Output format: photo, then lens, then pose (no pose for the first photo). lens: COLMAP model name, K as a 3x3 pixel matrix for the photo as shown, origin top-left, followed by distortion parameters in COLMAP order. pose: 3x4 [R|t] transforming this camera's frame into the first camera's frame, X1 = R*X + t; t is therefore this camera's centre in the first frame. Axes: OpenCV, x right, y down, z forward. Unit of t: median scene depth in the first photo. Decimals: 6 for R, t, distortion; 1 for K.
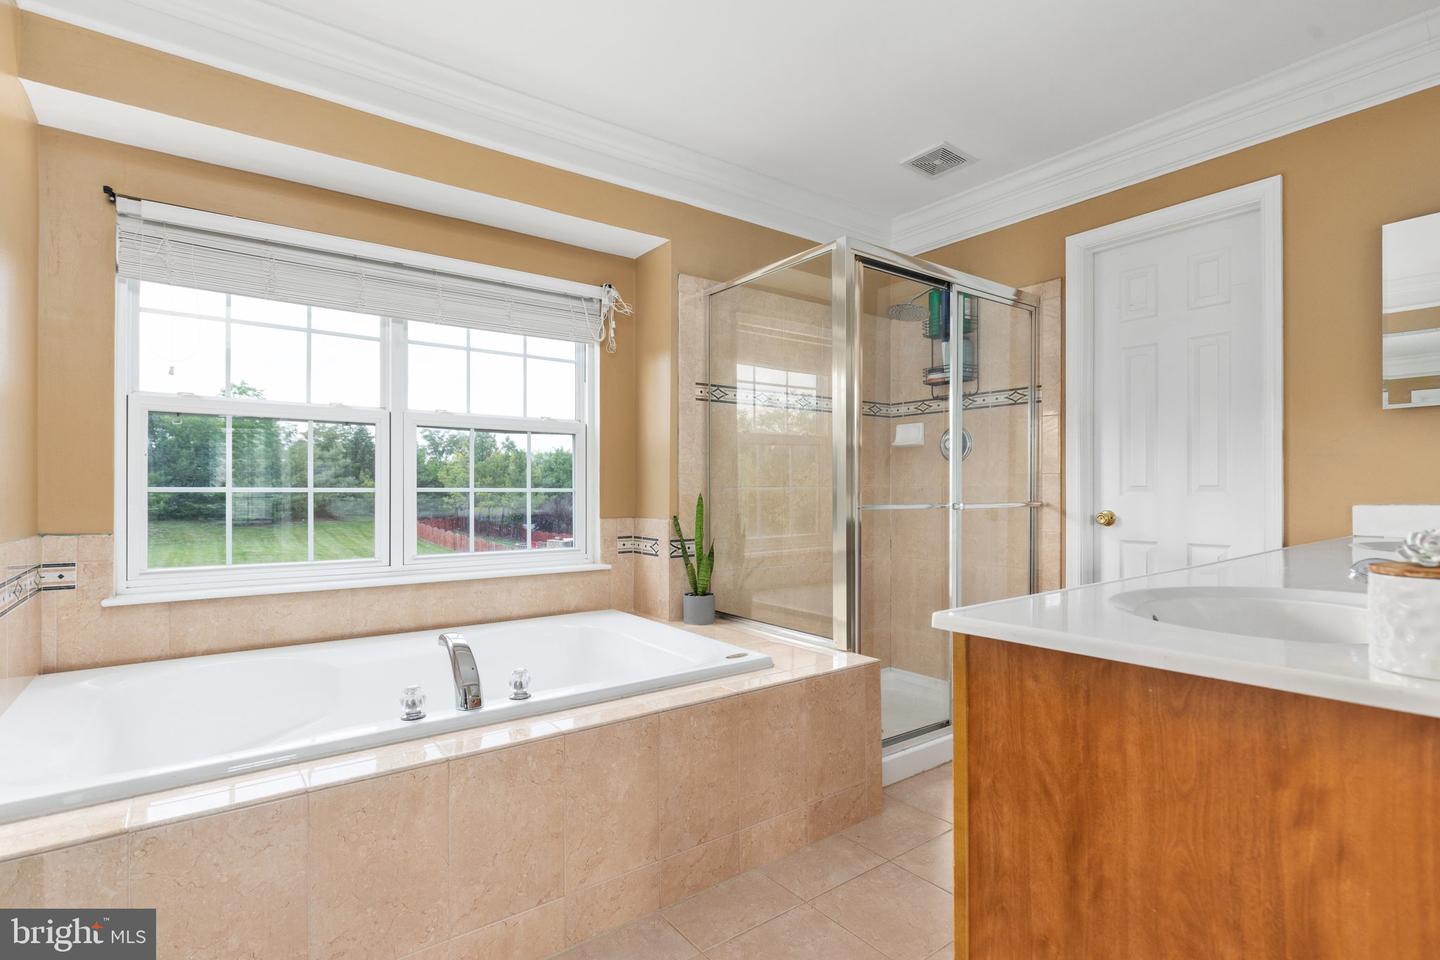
lens RADIAL K [[717.2, 0, 722.7], [0, 717.2, 483.1], [0, 0, 1]] dist [-0.005152, -0.000827]
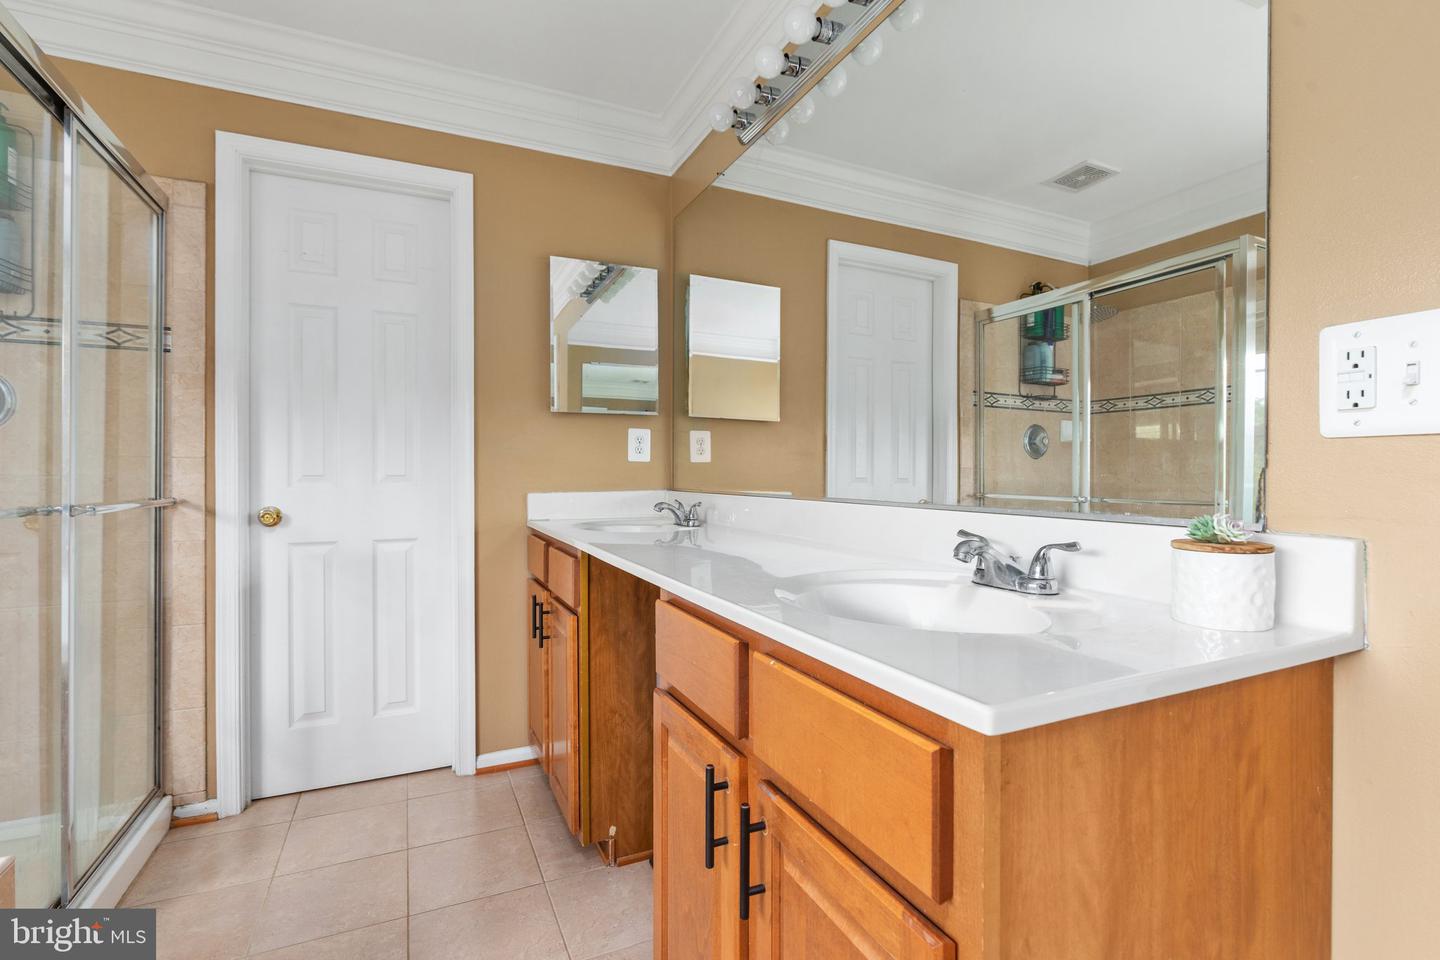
lens RADIAL K [[679.4, 0, 720.0], [0, 679.4, 475.4], [0, 0, 1]] dist [-0.003310, -0.000129]
pose [[0.196042, 0.002935, 0.980591, -0.091724], [-0.009073, 0.999958, -0.001179, 0.000494], [-0.980554, -0.008666, 0.196061, 0.381447]]
